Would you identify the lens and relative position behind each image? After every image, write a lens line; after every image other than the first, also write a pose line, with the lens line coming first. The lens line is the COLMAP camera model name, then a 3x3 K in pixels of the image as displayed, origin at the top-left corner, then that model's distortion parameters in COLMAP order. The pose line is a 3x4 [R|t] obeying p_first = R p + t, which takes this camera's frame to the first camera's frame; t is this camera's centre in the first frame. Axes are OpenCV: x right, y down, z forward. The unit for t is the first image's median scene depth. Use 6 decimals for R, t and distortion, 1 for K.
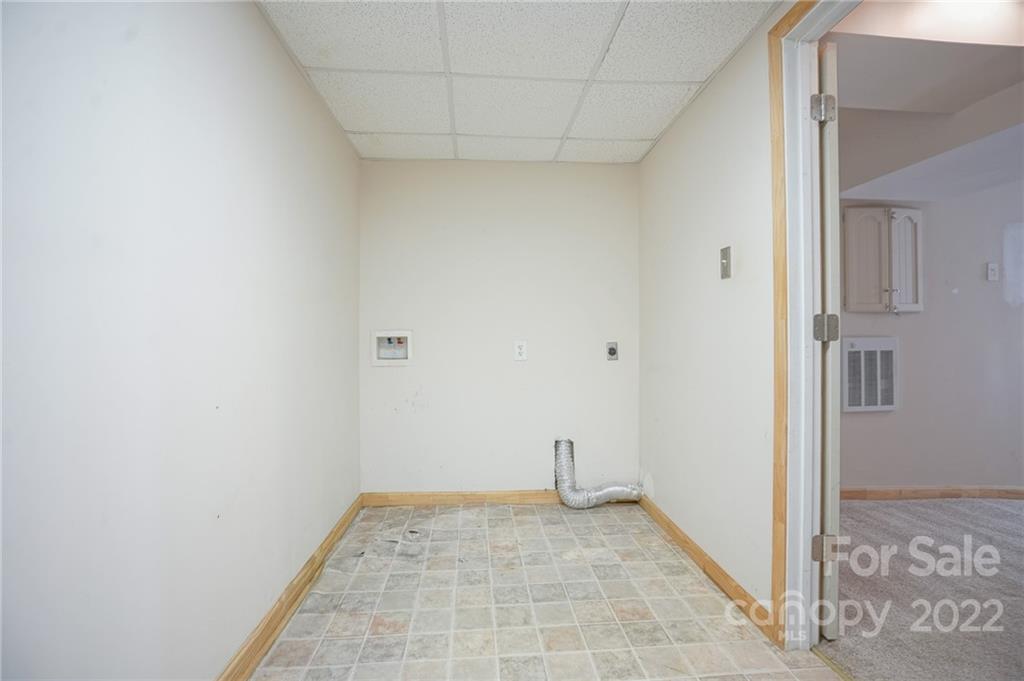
lens RADIAL K [[473.3, 0, 511.3], [0, 473.3, 337.2], [0, 0, 1]] dist [-0.047509, 0.012338]
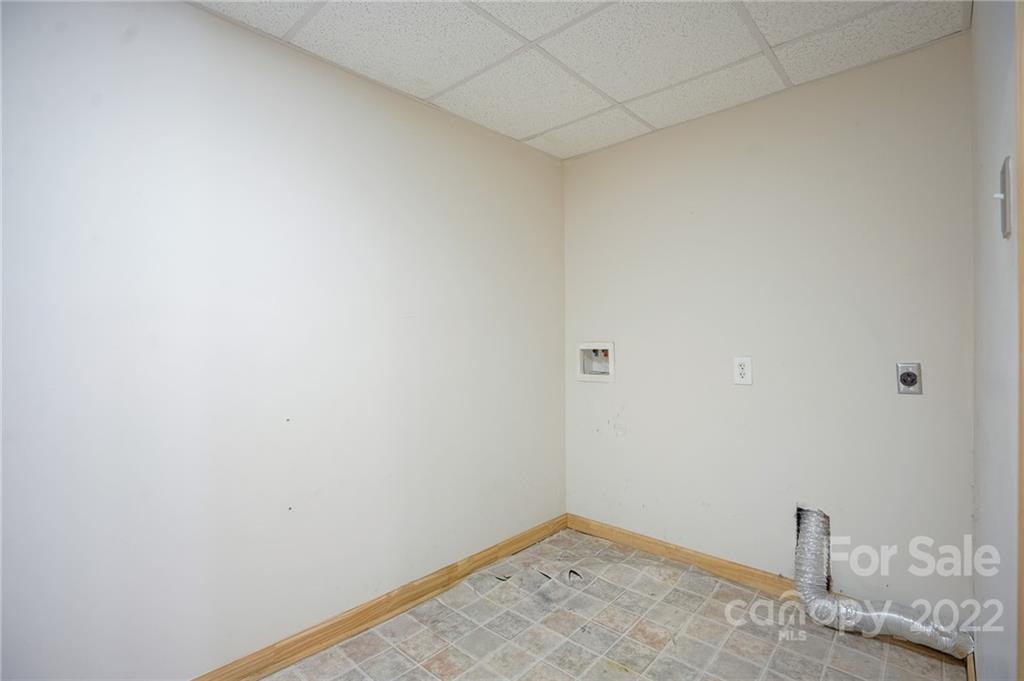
lens RADIAL K [[473.3, 0, 509.9], [0, 473.3, 339.7], [0, 0, 1]] dist [-0.047509, 0.012338]
pose [[0.681071, -0.000745, -0.732217, 0.321744], [0.011449, 0.999888, 0.009632, -0.031483], [0.732128, -0.014943, 0.681003, 0.286749]]
